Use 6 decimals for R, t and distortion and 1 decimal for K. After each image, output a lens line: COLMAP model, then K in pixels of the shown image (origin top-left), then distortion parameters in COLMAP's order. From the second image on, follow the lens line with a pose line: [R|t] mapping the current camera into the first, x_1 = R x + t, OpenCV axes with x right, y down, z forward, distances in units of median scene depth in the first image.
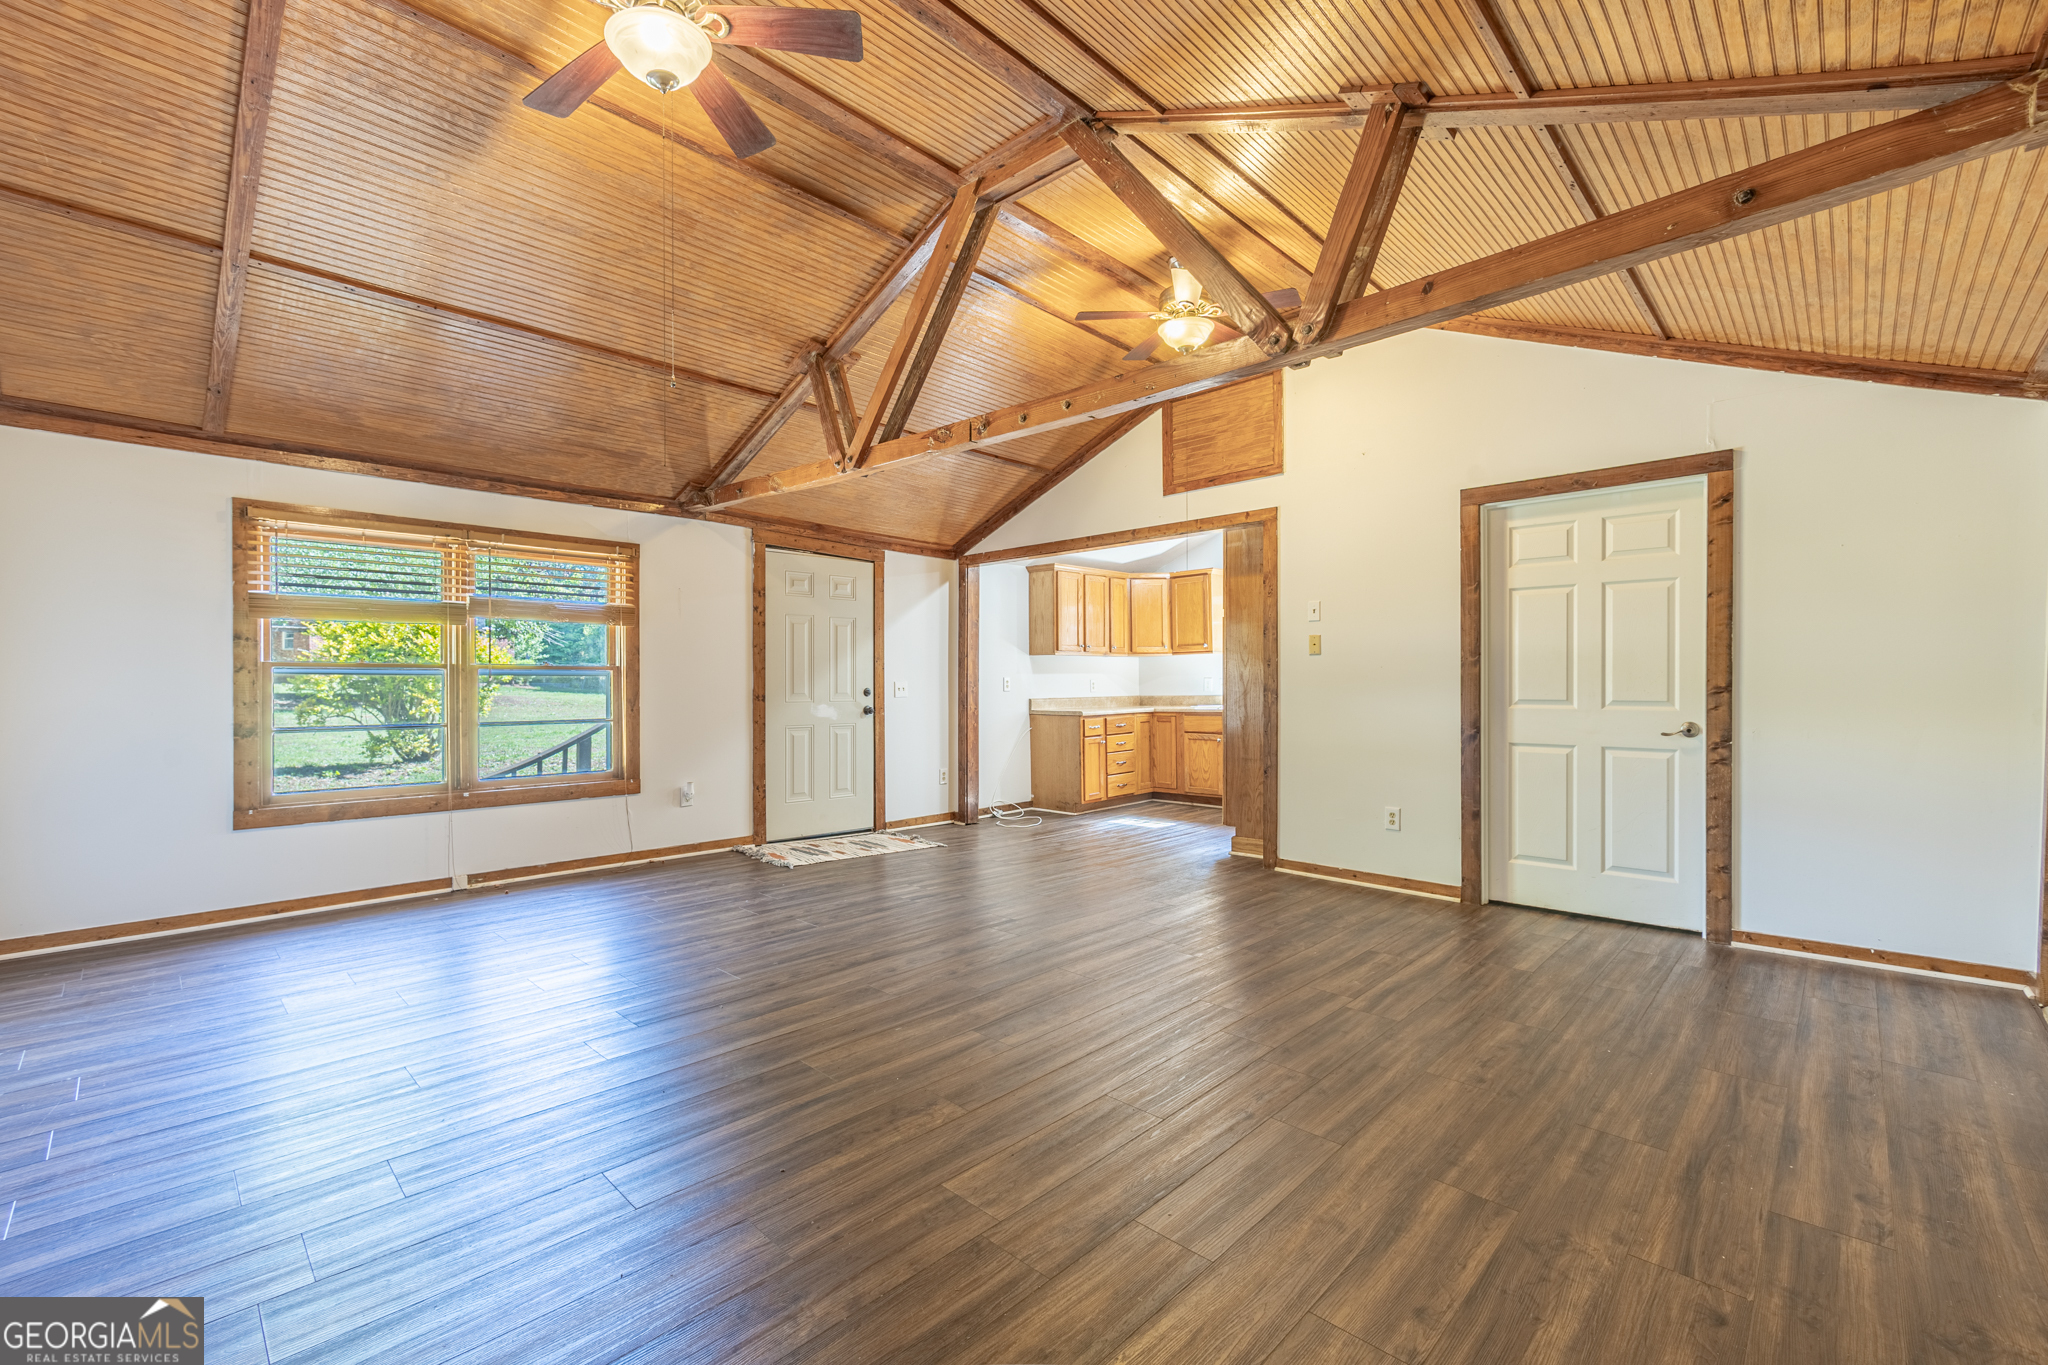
lens RADIAL K [[867.7, 0, 1021.1], [0, 867.7, 686.3], [0, 0, 1]] dist [-0.004306, 0.000344]
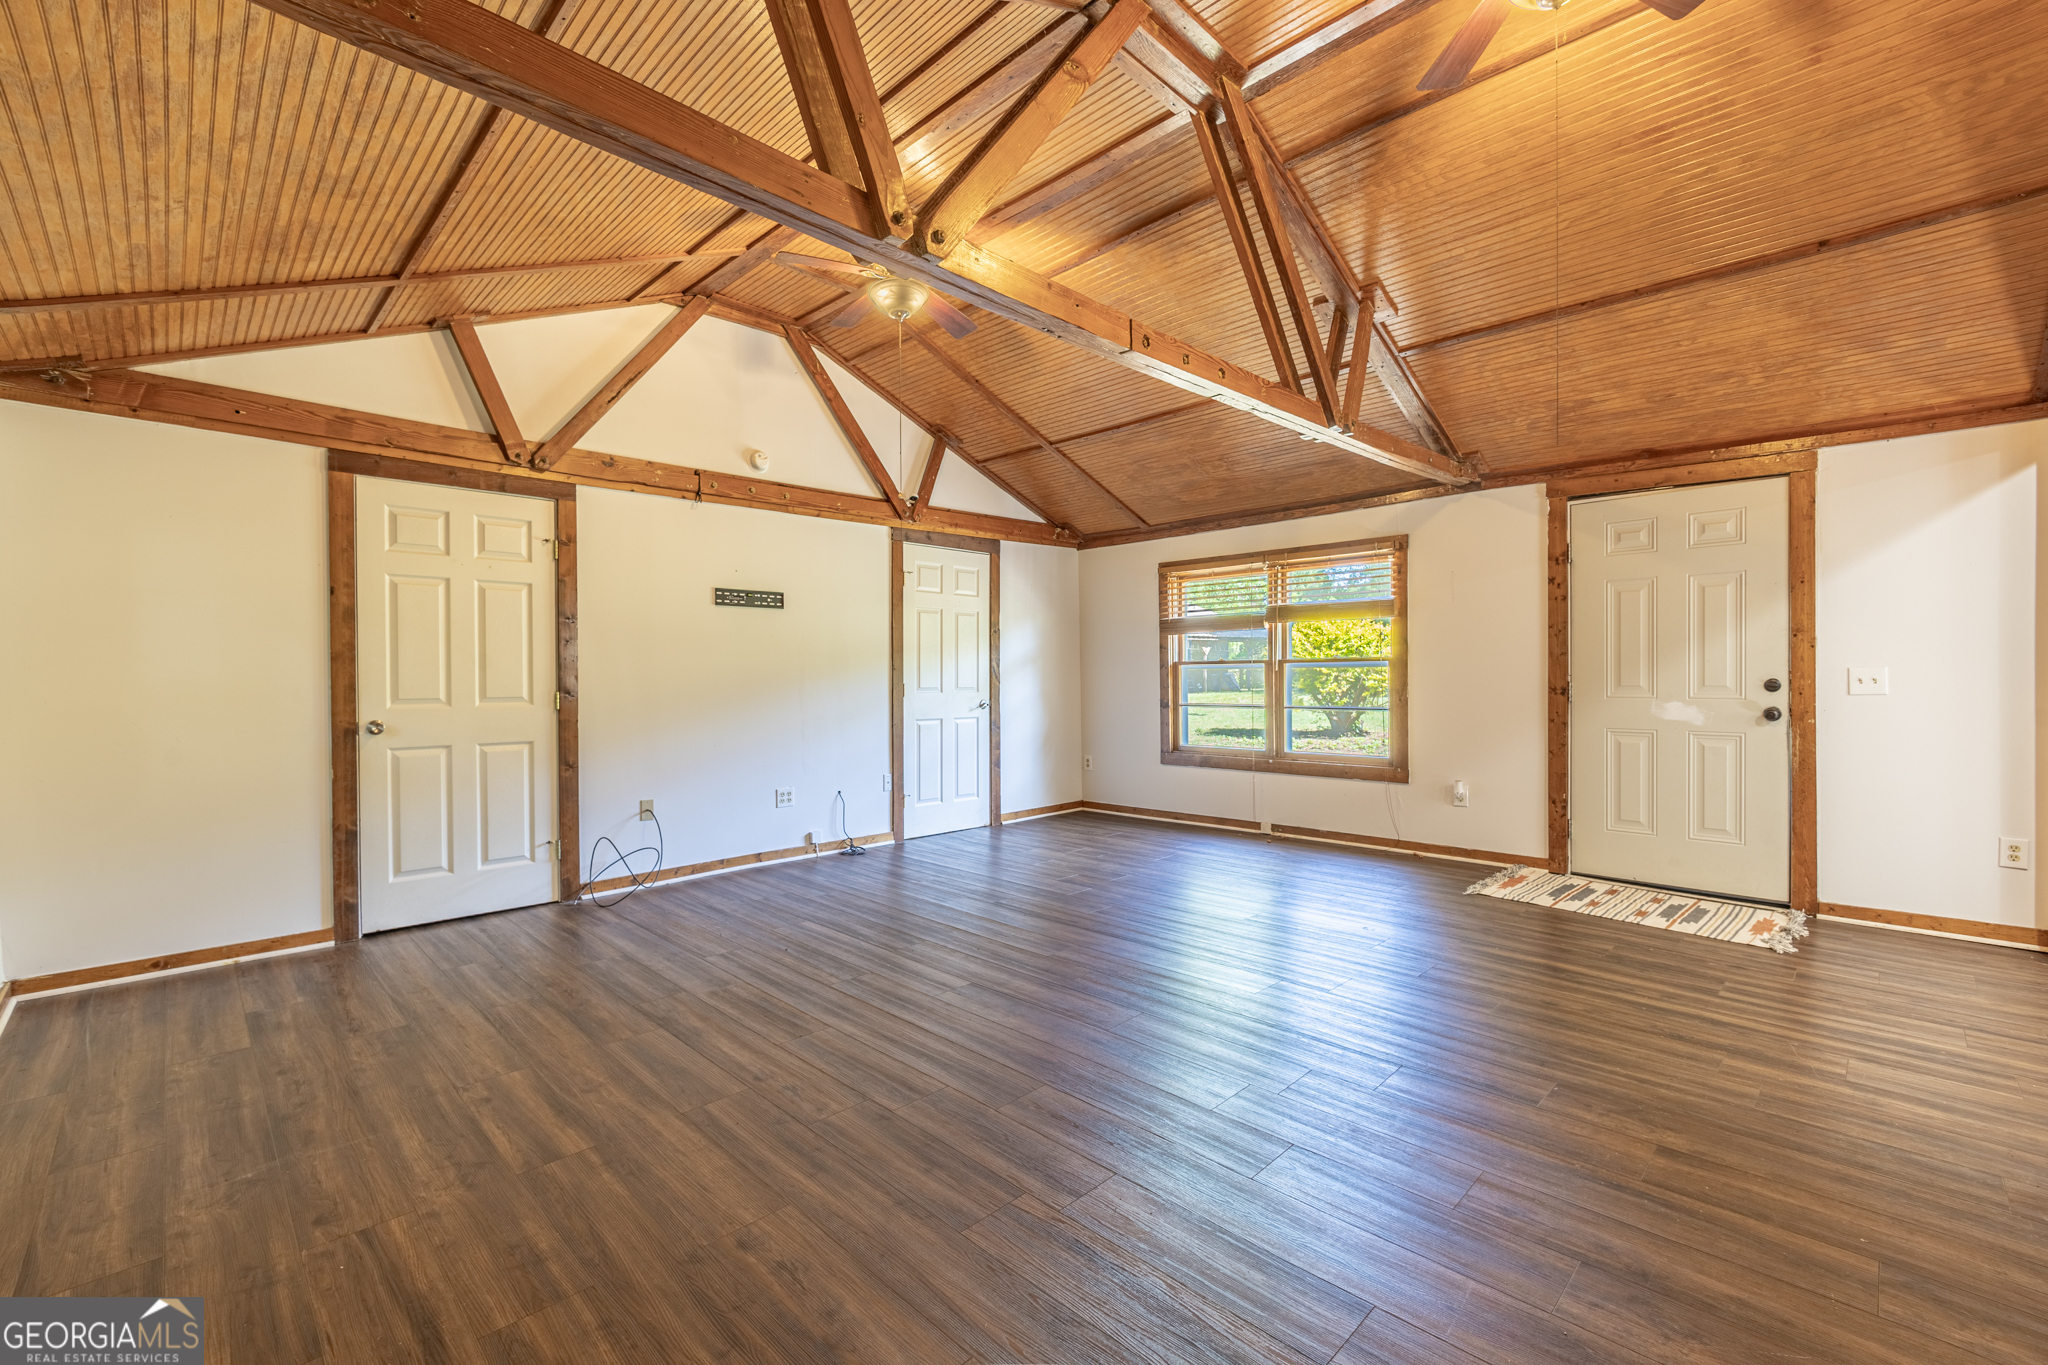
lens RADIAL K [[867.7, 0, 1020.6], [0, 867.7, 684.3], [0, 0, 1]] dist [-0.004306, 0.000344]
pose [[-0.025763, 0.010642, -0.999611, 0.571157], [0.004116, 0.999936, 0.010540, -0.003375], [0.999660, -0.003843, -0.025805, 0.581072]]
